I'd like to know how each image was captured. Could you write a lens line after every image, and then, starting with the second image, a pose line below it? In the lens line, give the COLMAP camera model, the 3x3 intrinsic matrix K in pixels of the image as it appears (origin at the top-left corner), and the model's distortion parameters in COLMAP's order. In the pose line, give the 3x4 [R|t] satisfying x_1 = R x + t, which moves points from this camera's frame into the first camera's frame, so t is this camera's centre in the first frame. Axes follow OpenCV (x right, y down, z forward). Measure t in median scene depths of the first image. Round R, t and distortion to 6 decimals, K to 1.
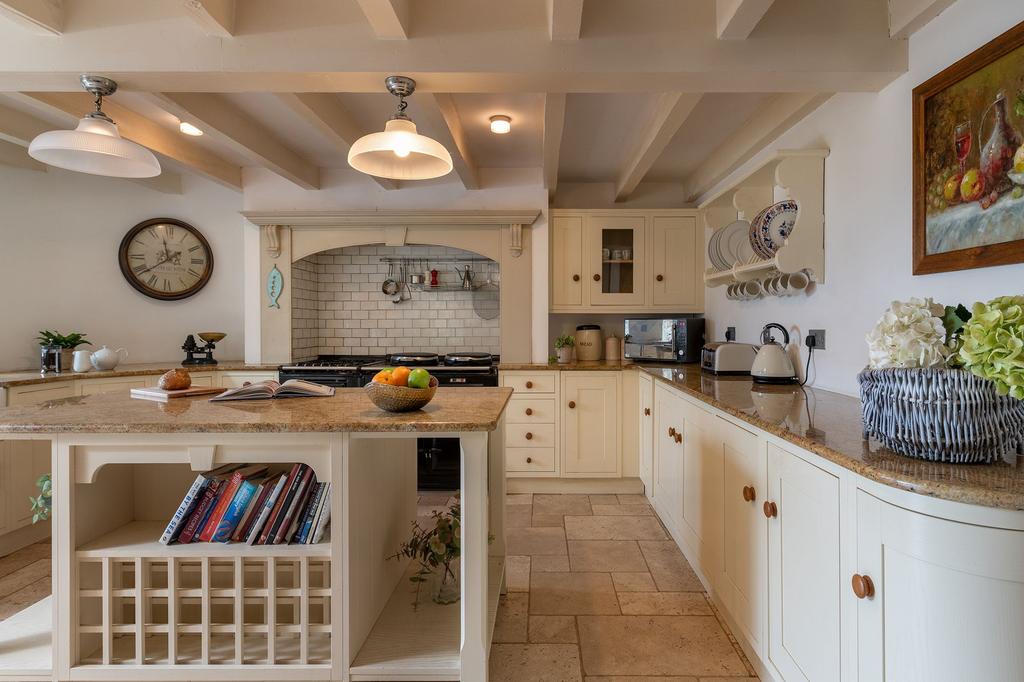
lens RADIAL K [[643.5, 0, 514.7], [0, 643.5, 320.2], [0, 0, 1]] dist [0.004387, -0.002601]
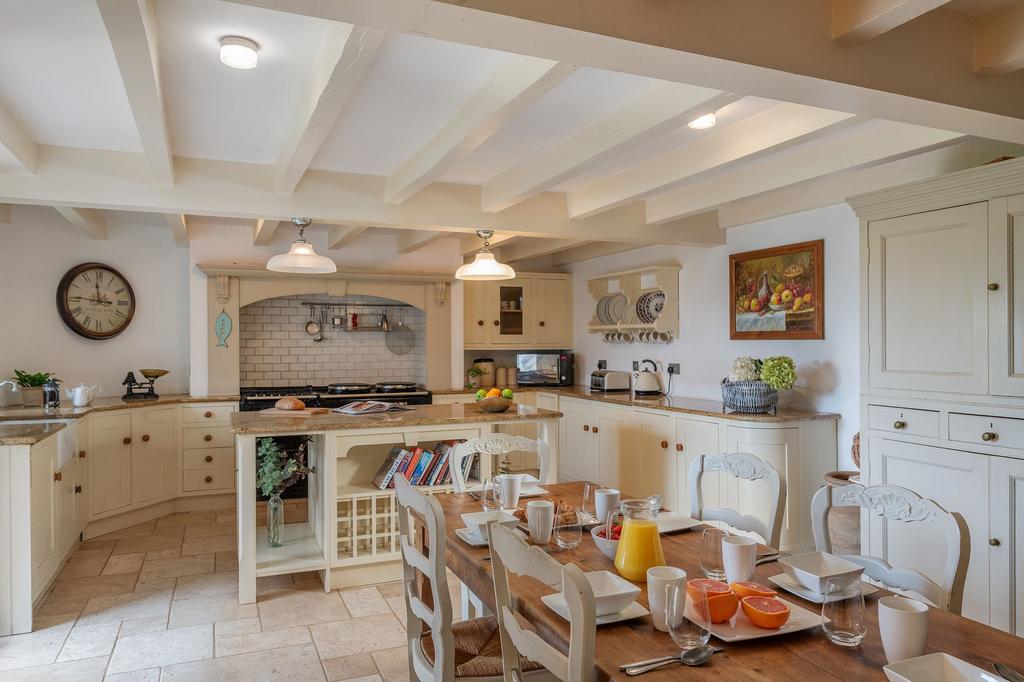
lens RADIAL K [[684.7, 0, 512.0], [0, 684.7, 341.0], [0, 0, 1]] dist [0.001304, -0.000765]
pose [[0.945793, -0.004134, 0.324744, -0.312752], [0.006368, 0.999963, -0.005817, -0.021408], [-0.324708, 0.007570, 0.945784, -0.358012]]
